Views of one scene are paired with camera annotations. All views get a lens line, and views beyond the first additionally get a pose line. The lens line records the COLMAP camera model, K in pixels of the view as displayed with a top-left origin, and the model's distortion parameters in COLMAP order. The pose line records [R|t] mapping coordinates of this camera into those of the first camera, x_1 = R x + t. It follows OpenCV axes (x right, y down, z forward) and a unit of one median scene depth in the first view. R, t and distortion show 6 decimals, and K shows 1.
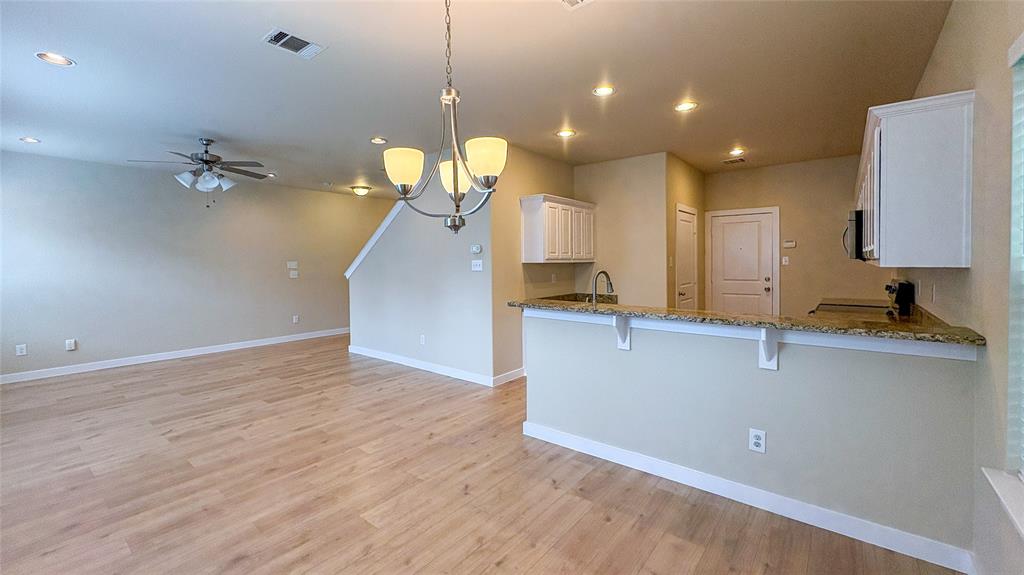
lens RADIAL K [[424.0, 0, 512.0], [0, 424.0, 287.5], [0, 0, 1]] dist [-0.021071, -0.000386]
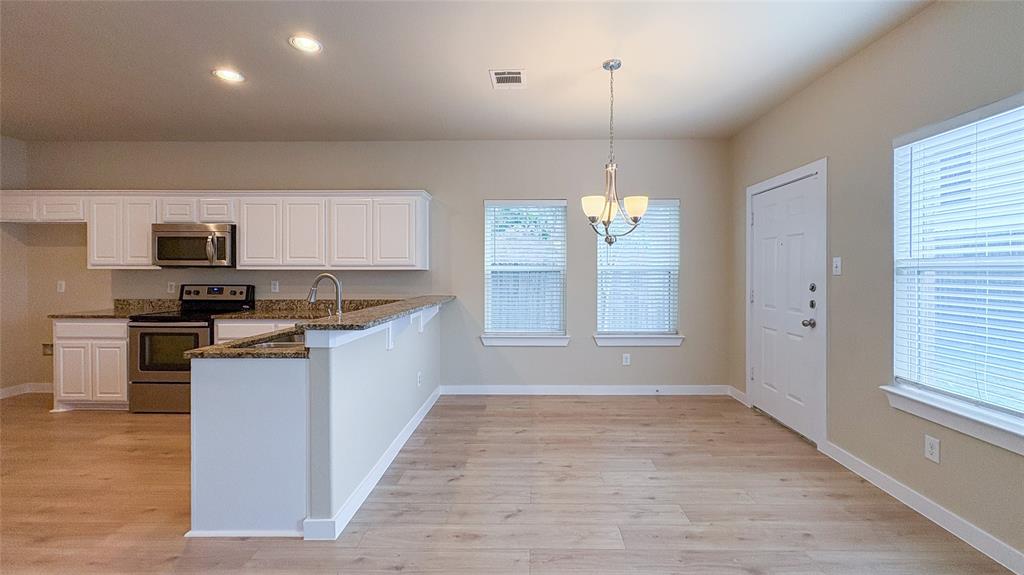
lens RADIAL K [[411.5, 0, 515.3], [0, 411.5, 273.5], [0, 0, 1]] dist [0.000036, 0.000063]
pose [[-0.593606, -0.005249, 0.804739, -0.743736], [0.052913, 0.997560, 0.045537, -0.074734], [-0.803014, 0.069613, -0.591880, 1.337590]]
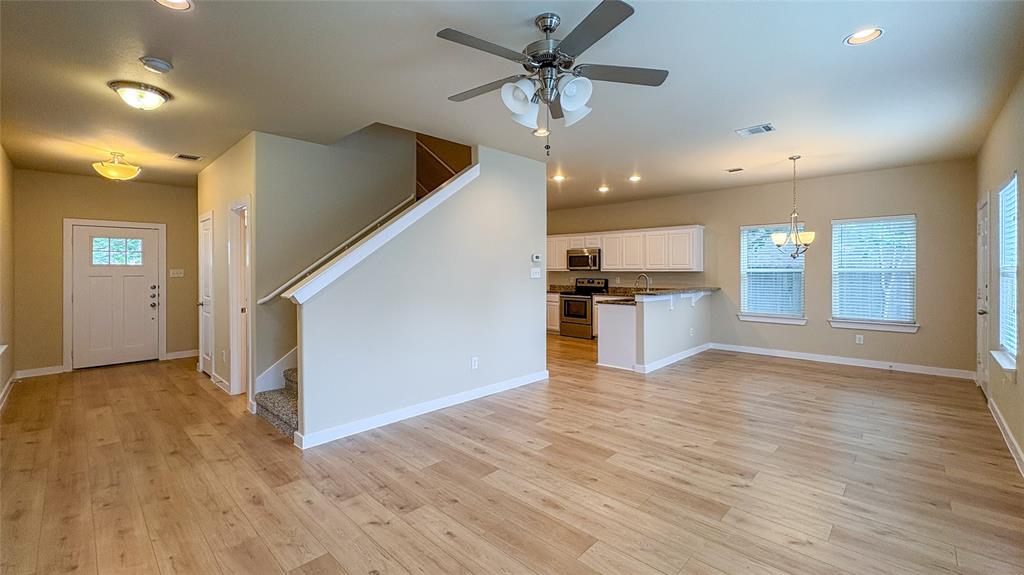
lens RADIAL K [[411.5, 0, 515.3], [0, 411.5, 273.5], [0, 0, 1]] dist [0.000036, 0.000063]
pose [[0.101785, -0.010237, 0.994754, -1.981371], [0.069818, 0.997555, 0.003122, -0.111586], [-0.992353, 0.069134, 0.102251, 1.577687]]
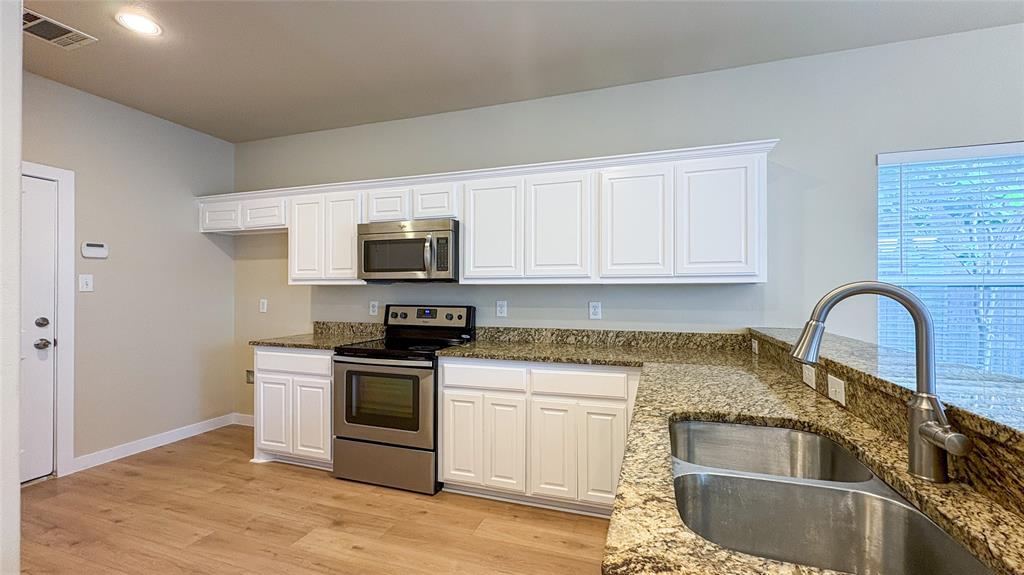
lens RADIAL K [[403.9, 0, 514.1], [0, 403.9, 289.6], [0, 0, 1]] dist [-0.001515, -0.000138]
pose [[-0.345072, 0.004376, 0.938566, 0.042608], [0.061684, 0.997933, 0.018026, -0.070813], [-0.936547, 0.064115, -0.344629, 1.488936]]
